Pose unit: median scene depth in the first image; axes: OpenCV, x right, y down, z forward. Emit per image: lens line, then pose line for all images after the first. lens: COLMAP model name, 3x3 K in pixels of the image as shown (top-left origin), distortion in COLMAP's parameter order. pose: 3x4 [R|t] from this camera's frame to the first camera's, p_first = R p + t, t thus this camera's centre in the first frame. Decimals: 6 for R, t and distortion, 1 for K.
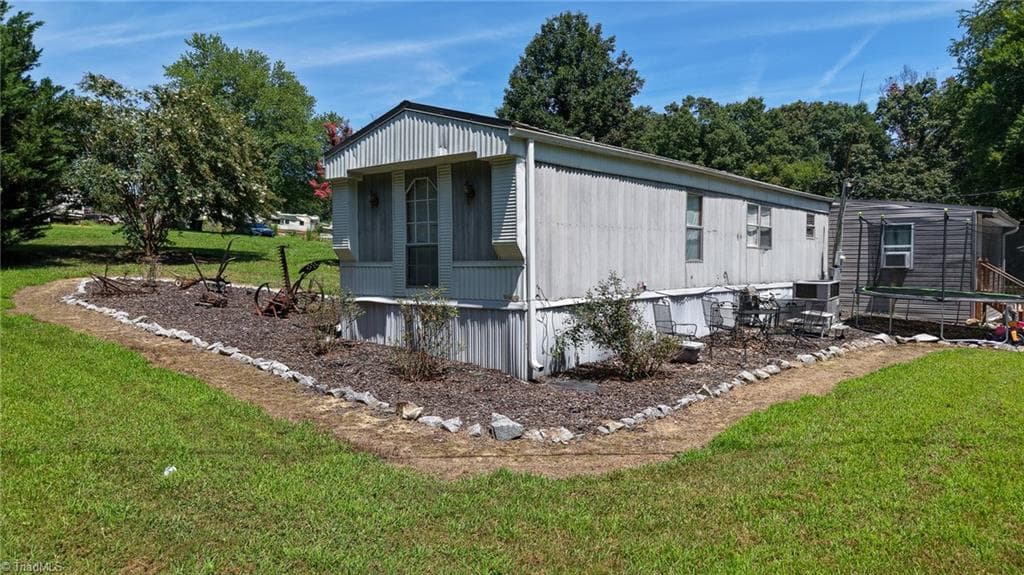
lens RADIAL K [[696.9, 0, 512.0], [0, 696.9, 287.5], [0, 0, 1]] dist [0.055733, -0.055999]
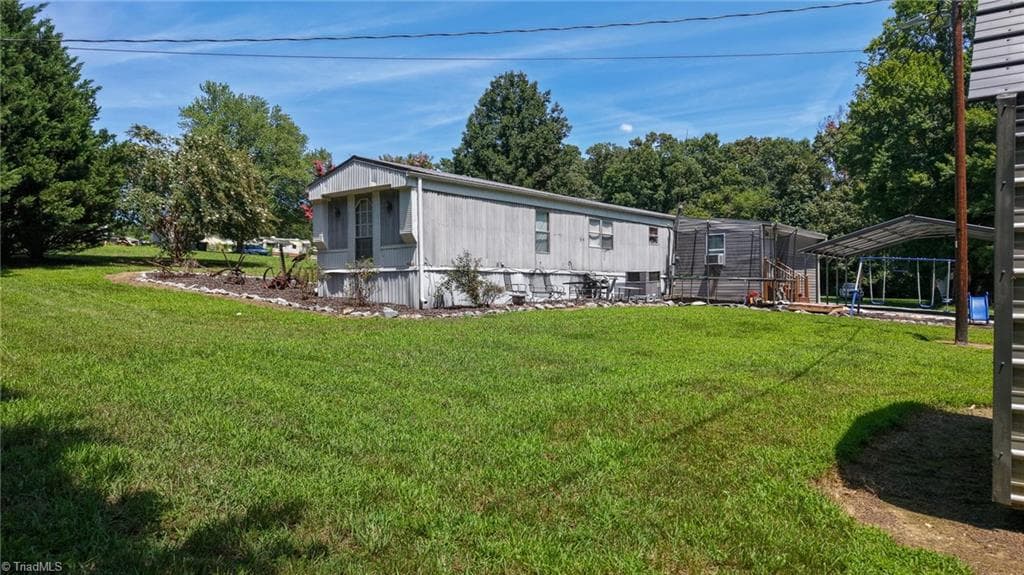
lens RADIAL K [[693.3, 0, 512.0], [0, 693.3, 287.5], [0, 0, 1]] dist [0.104413, -0.157211]
pose [[0.999947, -0.001832, 0.010150, 0.120116], [0.002253, 0.999133, -0.041572, 0.074120], [-0.010065, 0.041593, 0.999084, -0.396982]]
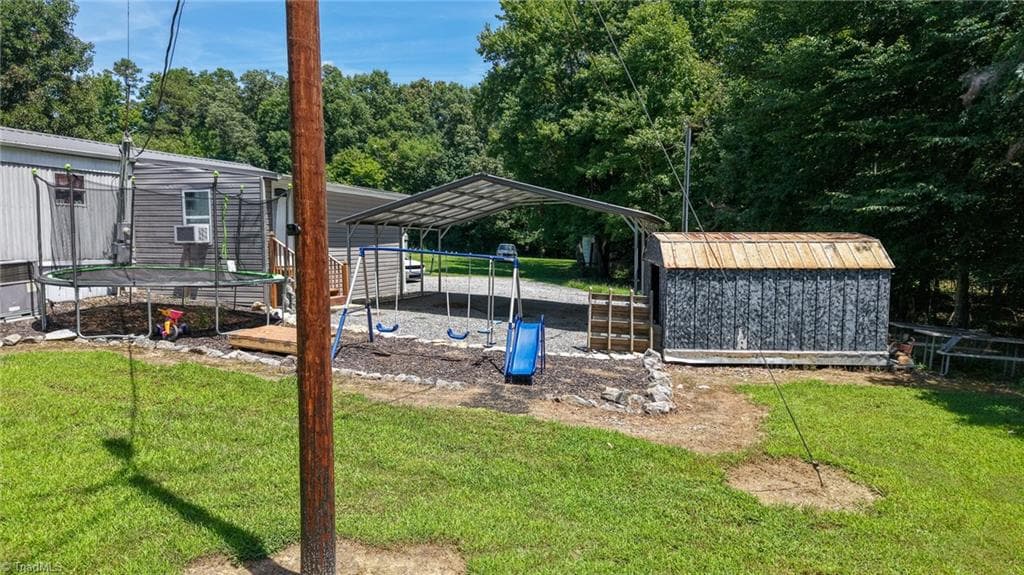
lens RADIAL K [[699.2, 0, 526.2], [0, 699.2, 302.3], [0, 0, 1]] dist [0.005791, -0.057312]
pose [[0.906475, -0.032726, 0.420990, 0.543788], [0.010053, 0.998382, 0.055963, -0.000416], [-0.422140, -0.046496, 0.905337, 0.081652]]
